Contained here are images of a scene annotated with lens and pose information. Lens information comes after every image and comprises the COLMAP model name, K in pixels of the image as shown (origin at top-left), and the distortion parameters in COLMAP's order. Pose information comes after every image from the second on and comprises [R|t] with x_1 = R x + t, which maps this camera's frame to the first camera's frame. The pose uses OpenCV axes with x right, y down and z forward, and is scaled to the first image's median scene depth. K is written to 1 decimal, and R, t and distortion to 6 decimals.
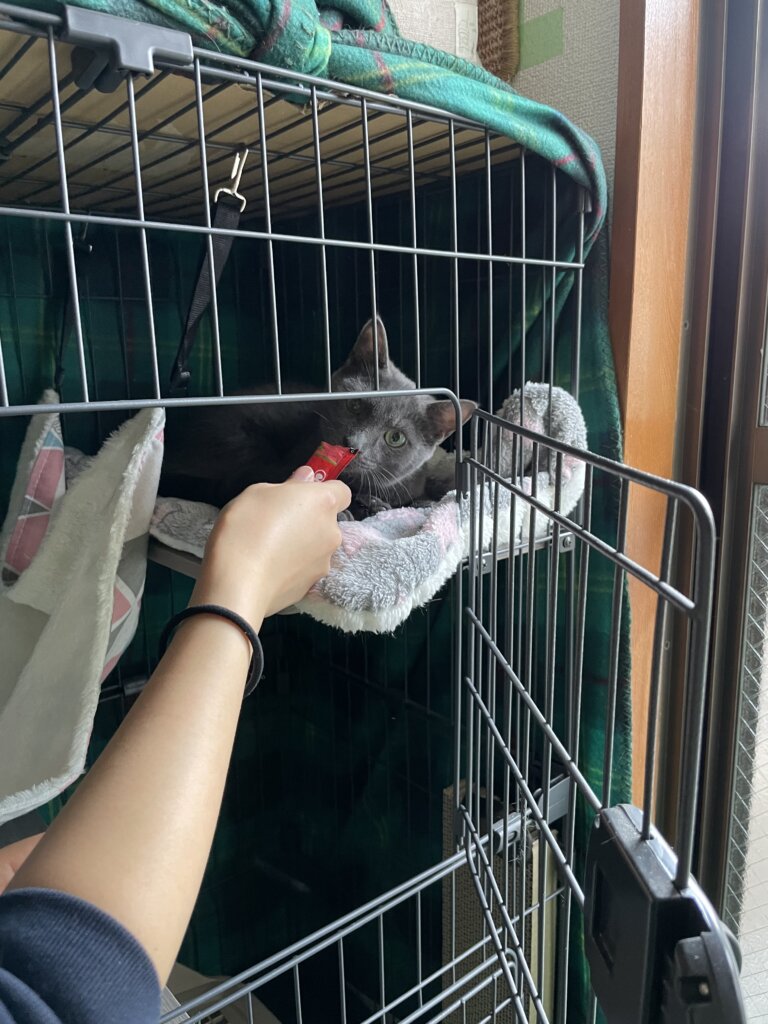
lens RADIAL K [[784.3, 0, 384.0], [0, 784.3, 512.0], [0, 0, 1]] dist [0.045613, -0.051671]
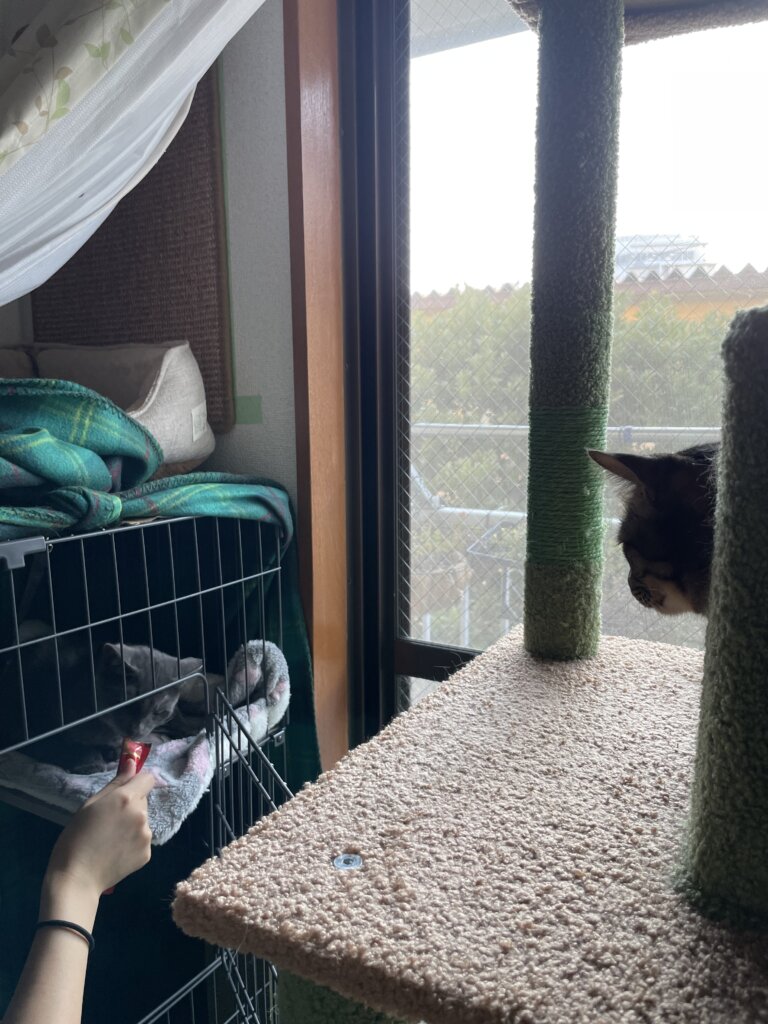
lens RADIAL K [[788.3, 0, 383.0], [0, 788.3, 523.2], [0, 0, 1]] dist [0.041525, -0.004061]
pose [[0.949805, -0.039981, 0.310277, -0.046038], [0.052644, 0.998083, -0.032541, -0.342860], [-0.308381, 0.047242, 0.950089, -0.609378]]
